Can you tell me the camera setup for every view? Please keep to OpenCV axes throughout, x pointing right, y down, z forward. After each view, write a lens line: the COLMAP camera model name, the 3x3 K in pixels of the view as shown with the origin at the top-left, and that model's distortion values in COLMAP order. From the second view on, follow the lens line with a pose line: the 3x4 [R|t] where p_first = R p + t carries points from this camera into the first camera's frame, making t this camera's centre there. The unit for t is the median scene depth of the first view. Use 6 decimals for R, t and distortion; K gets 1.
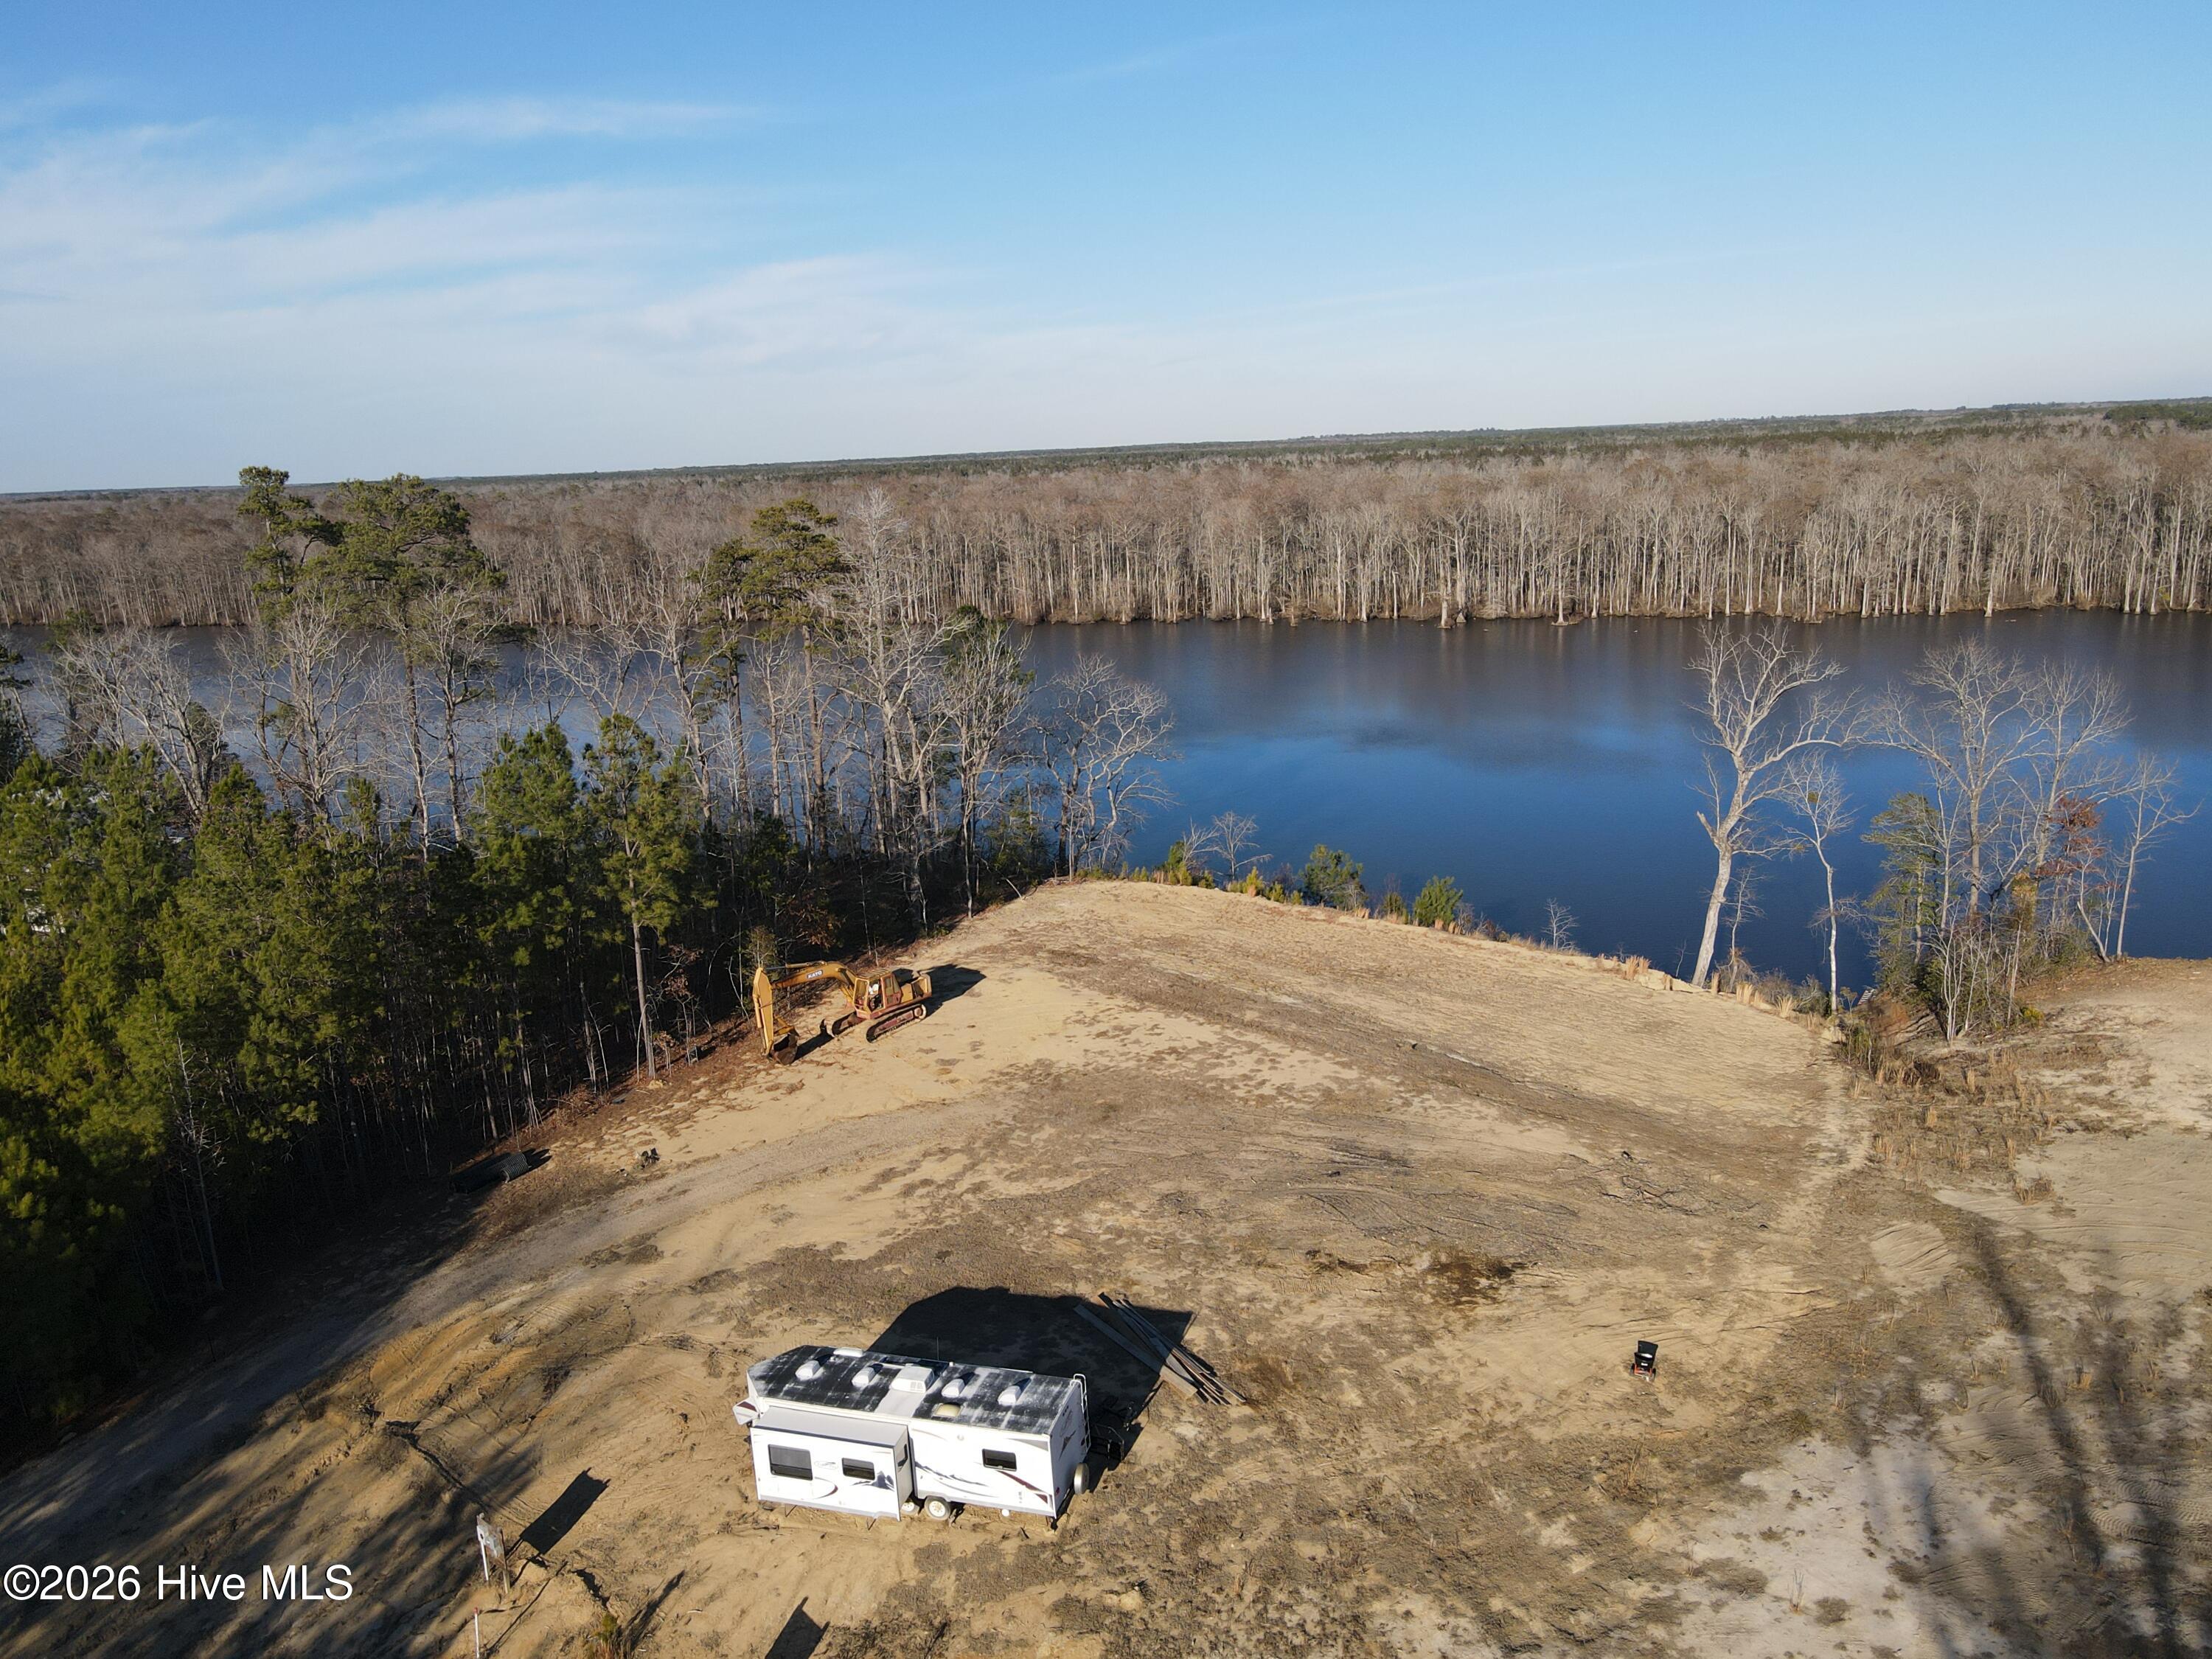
lens RADIAL K [[1626.9, 0, 1088.5], [0, 1626.9, 813.7], [0, 0, 1]] dist [0.005115, 0.008764]
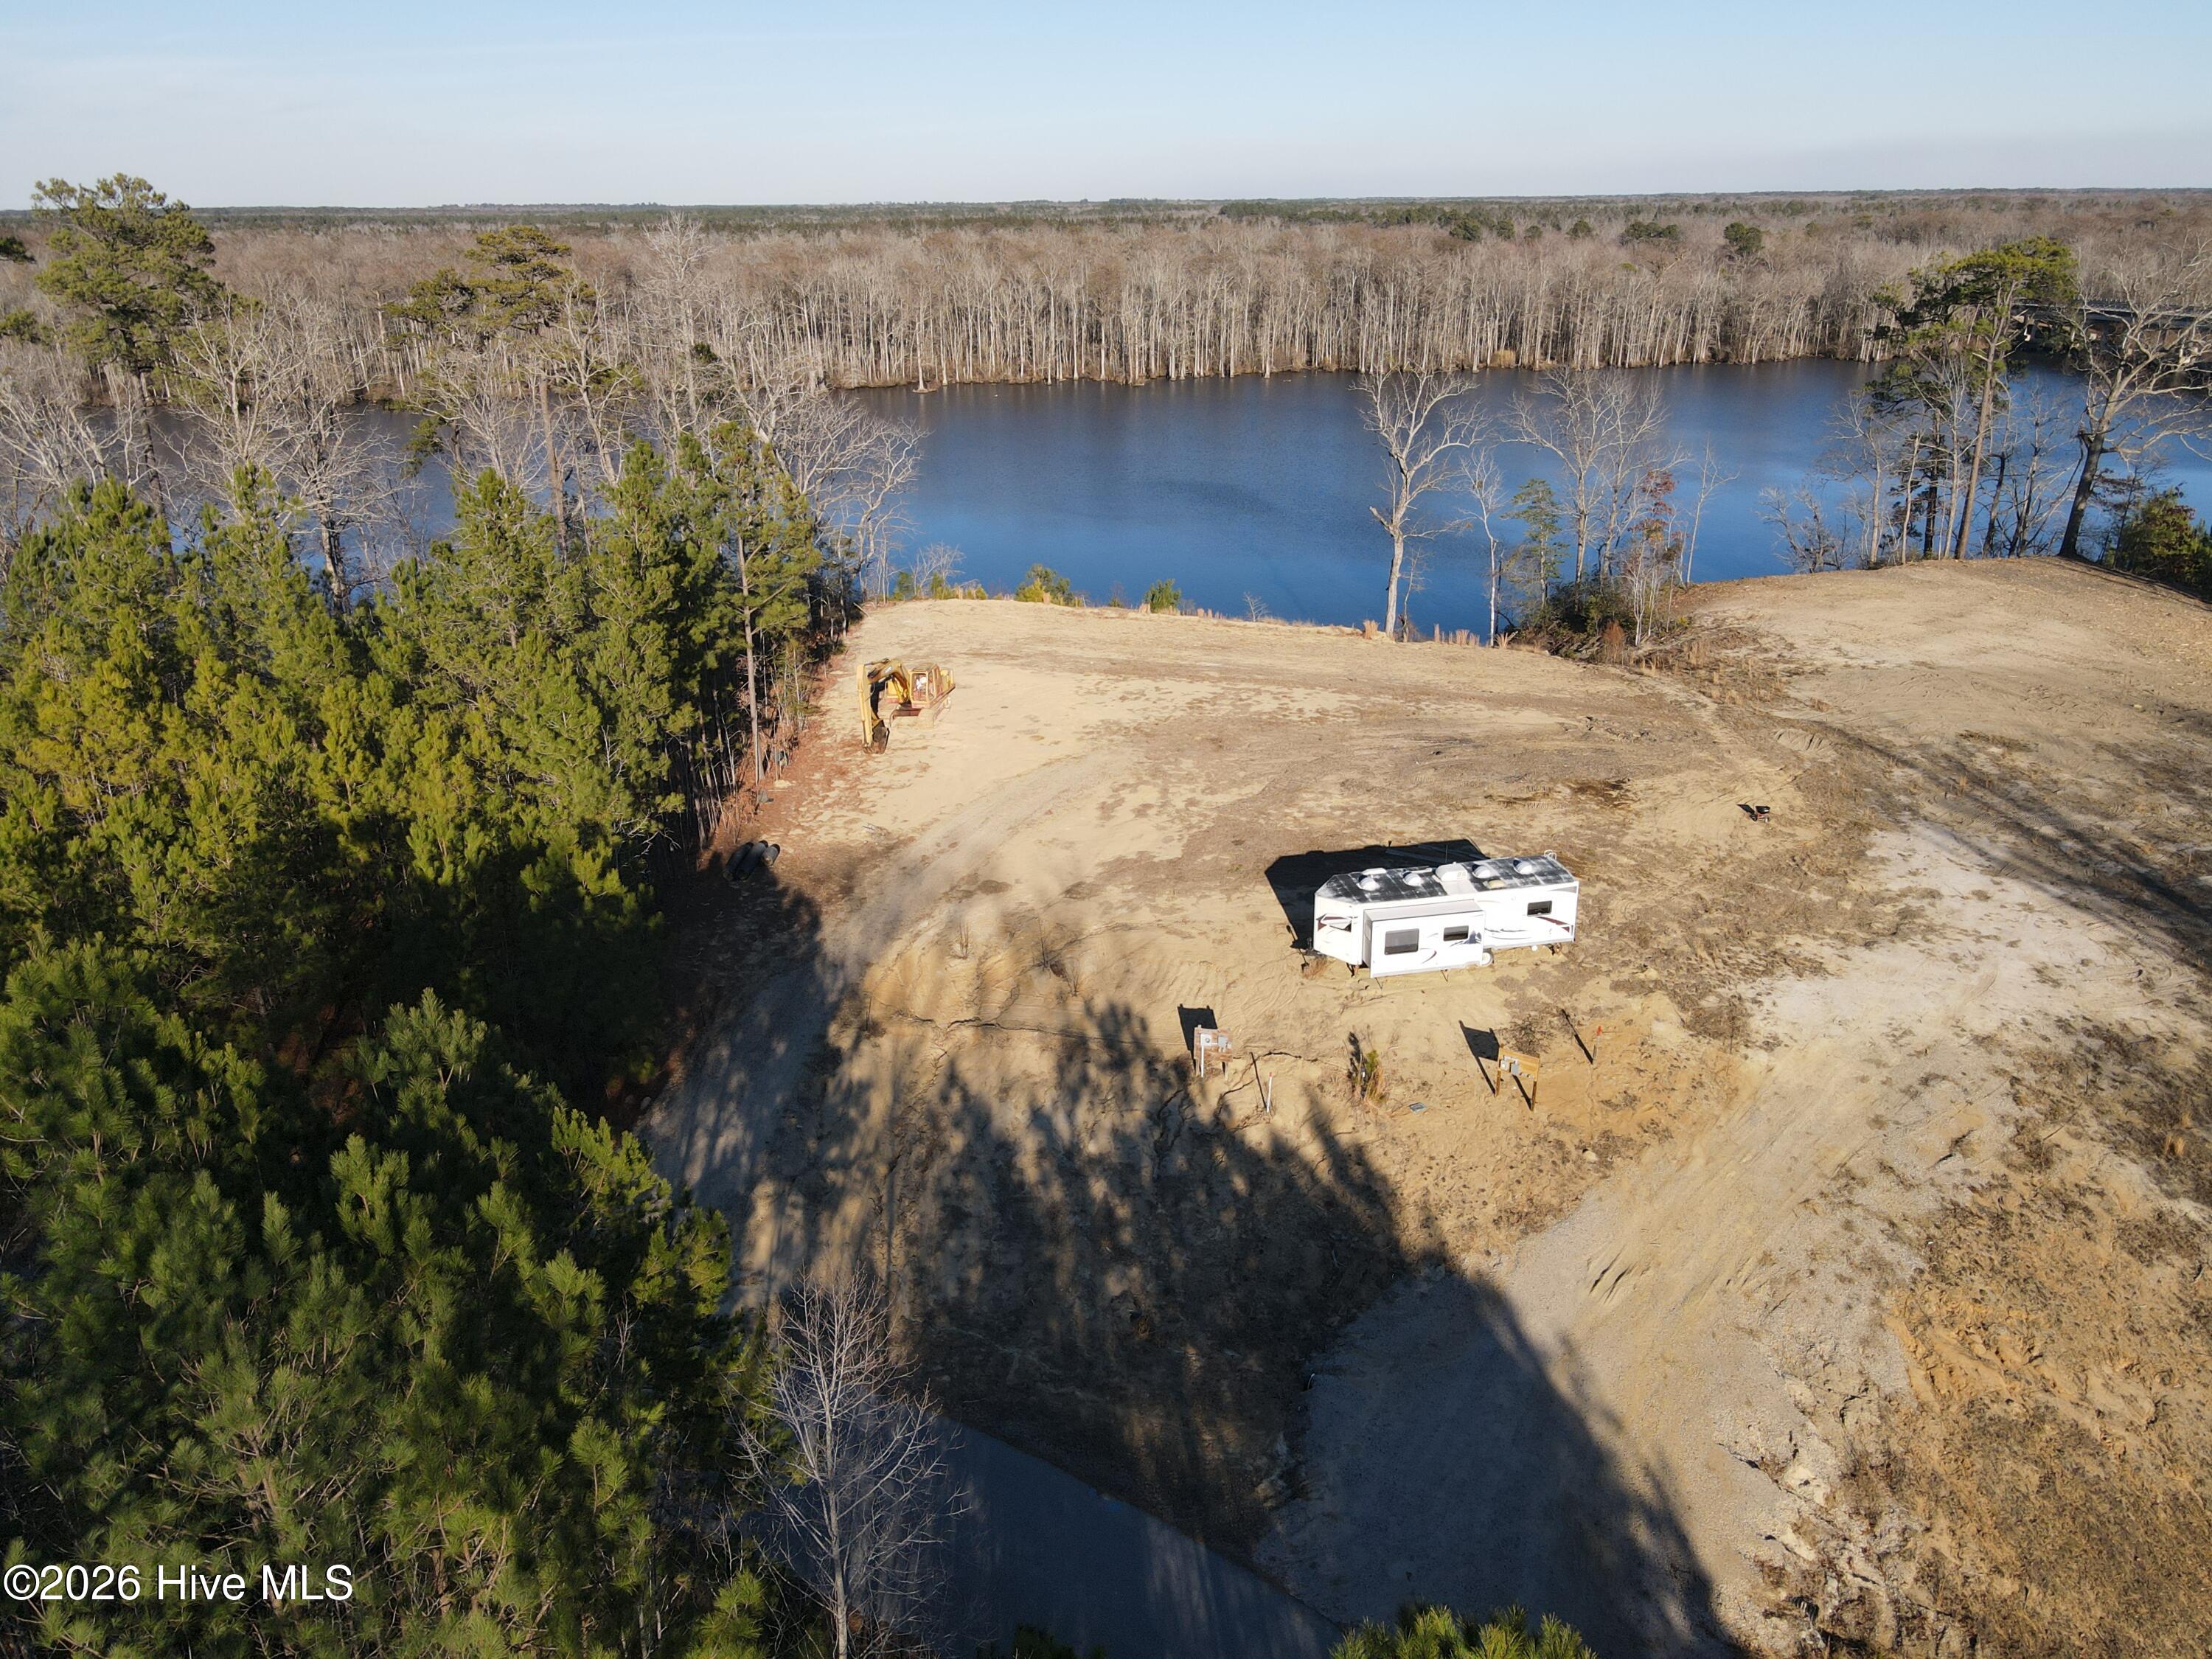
lens RADIAL K [[1626.9, 0, 1103.2], [0, 1626.9, 815.1], [0, 0, 1]] dist [0.005115, 0.008764]
pose [[0.879839, -0.134705, 0.455783, -0.610925], [0.076283, 0.986586, 0.144326, 0.055205], [-0.469110, -0.092215, 0.878312, -0.020905]]
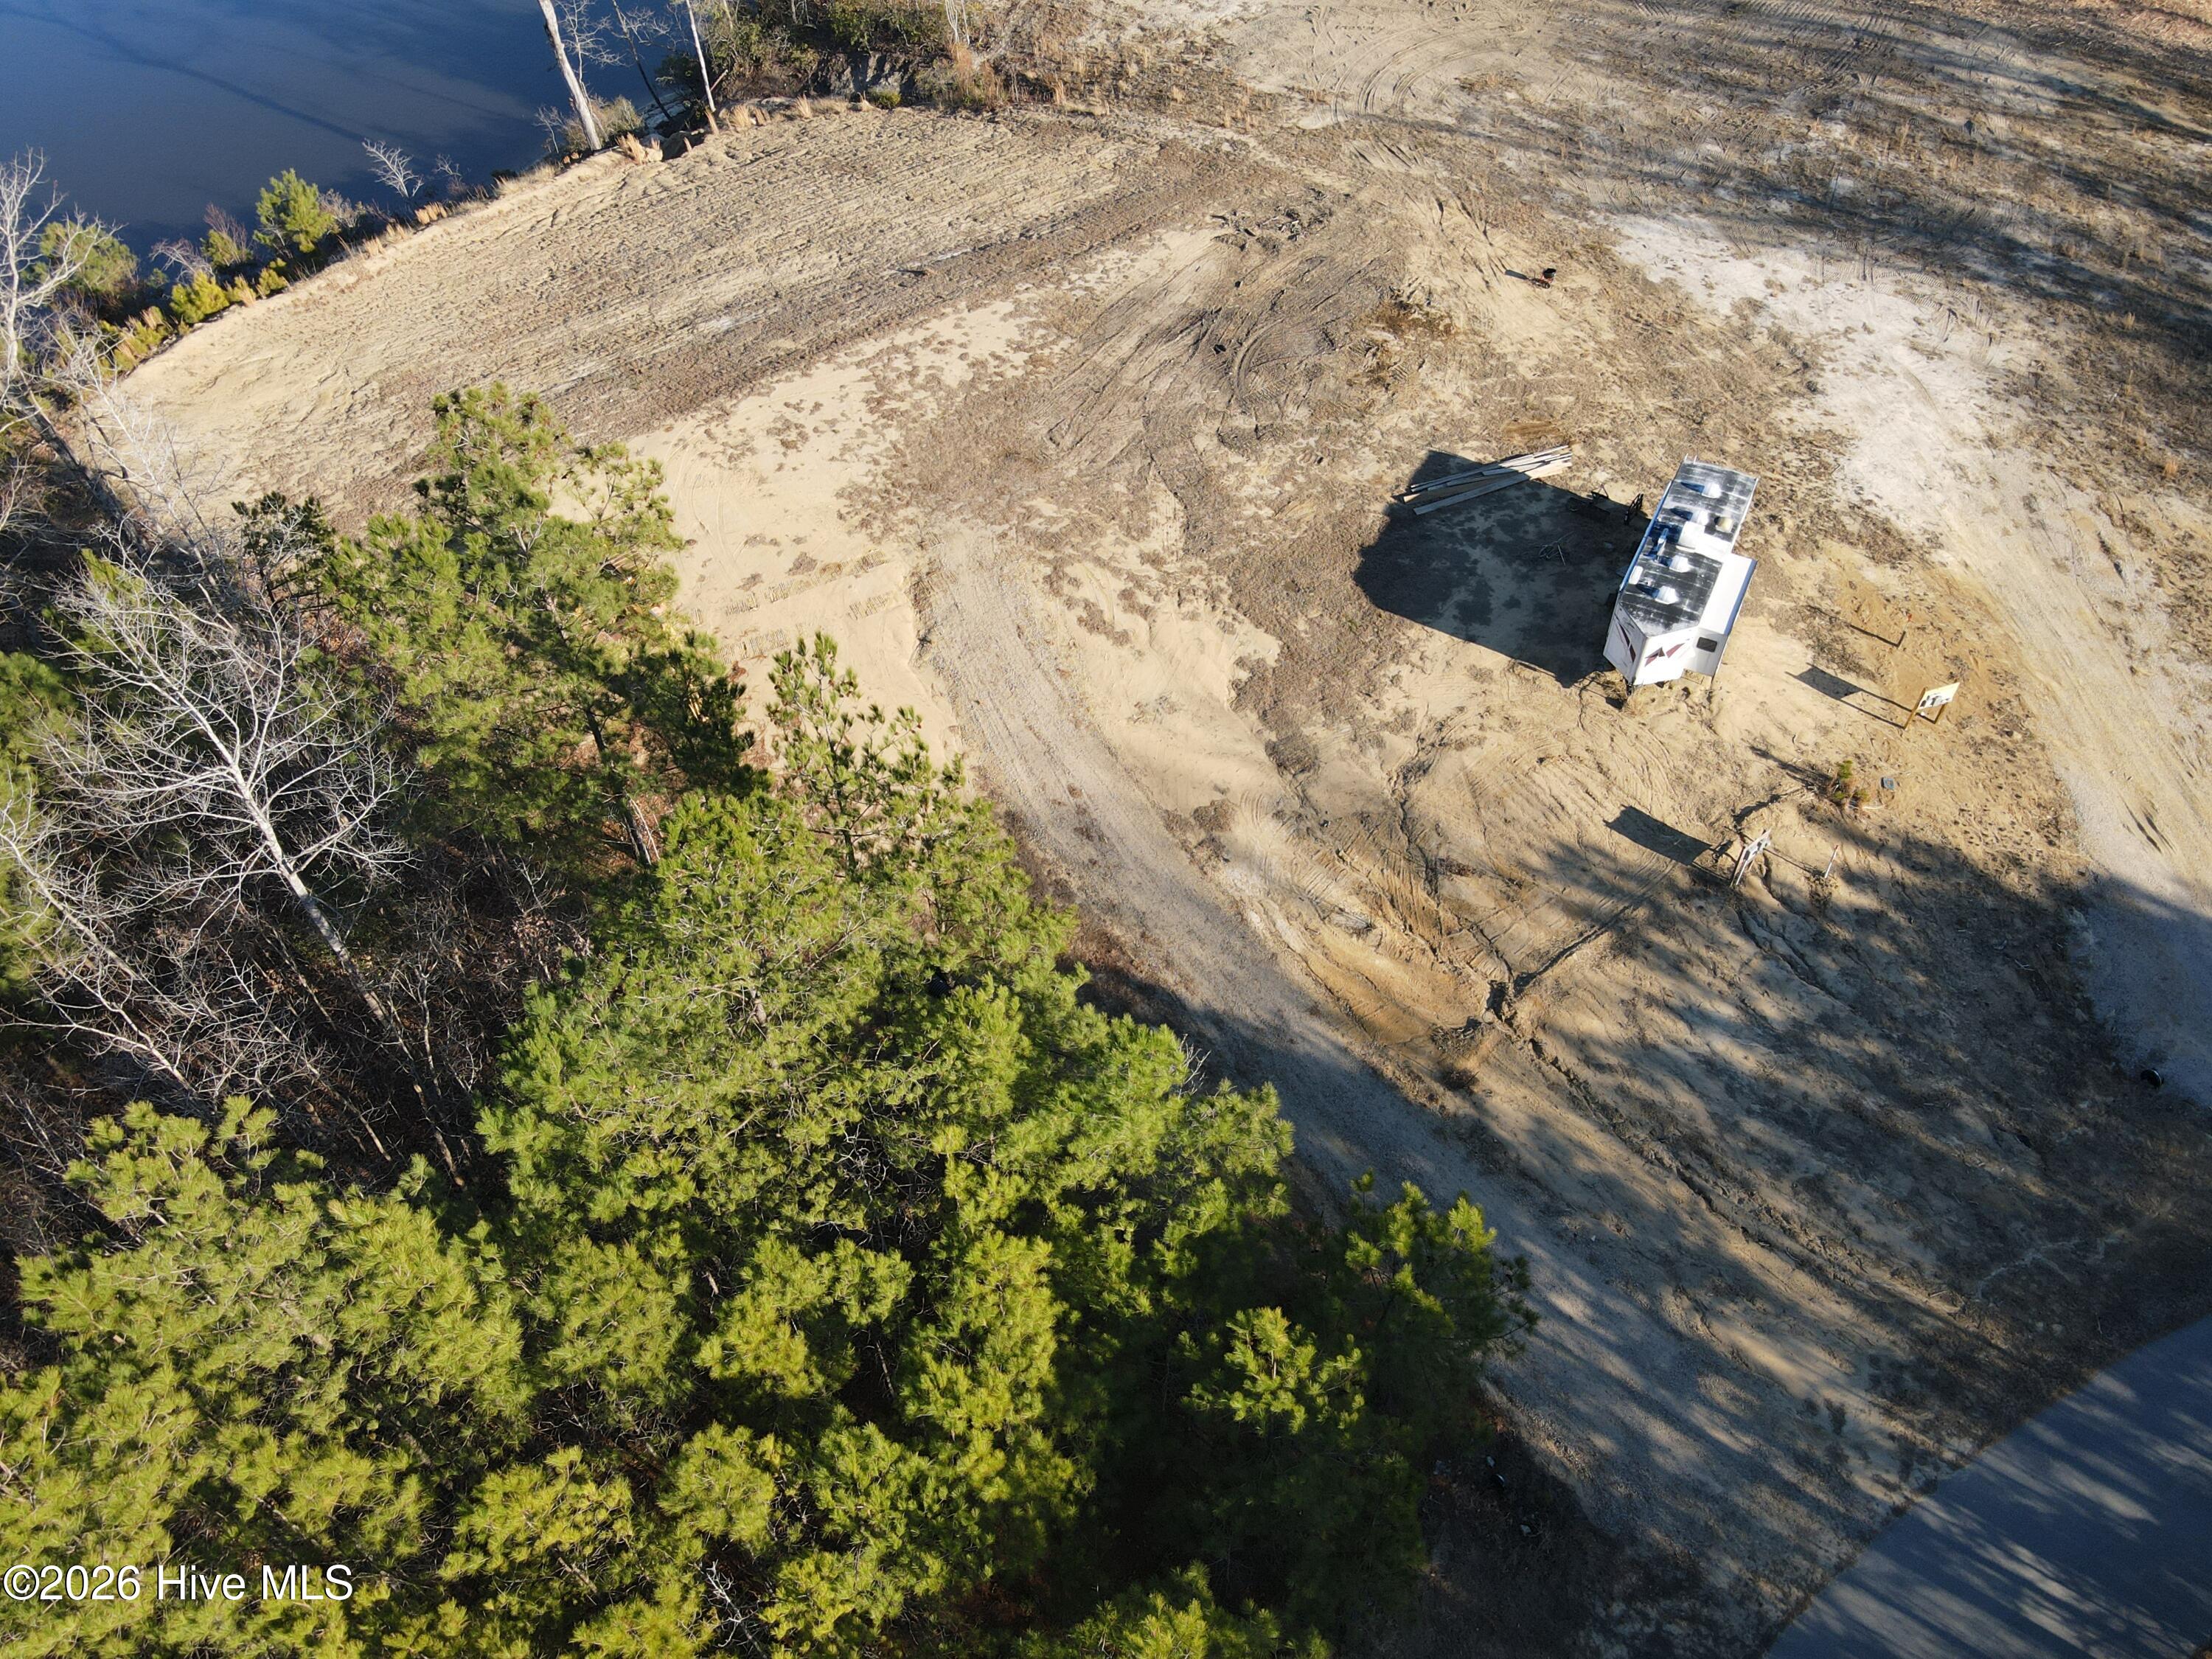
lens RADIAL K [[1626.9, 0, 1095.4], [0, 1626.9, 828.3], [0, 0, 1]] dist [0.005115, 0.008764]
pose [[0.168073, -0.717412, 0.676071, -0.758565], [0.242293, 0.694853, 0.677107, -0.288772], [-0.955534, 0.050004, 0.290609, 0.690766]]
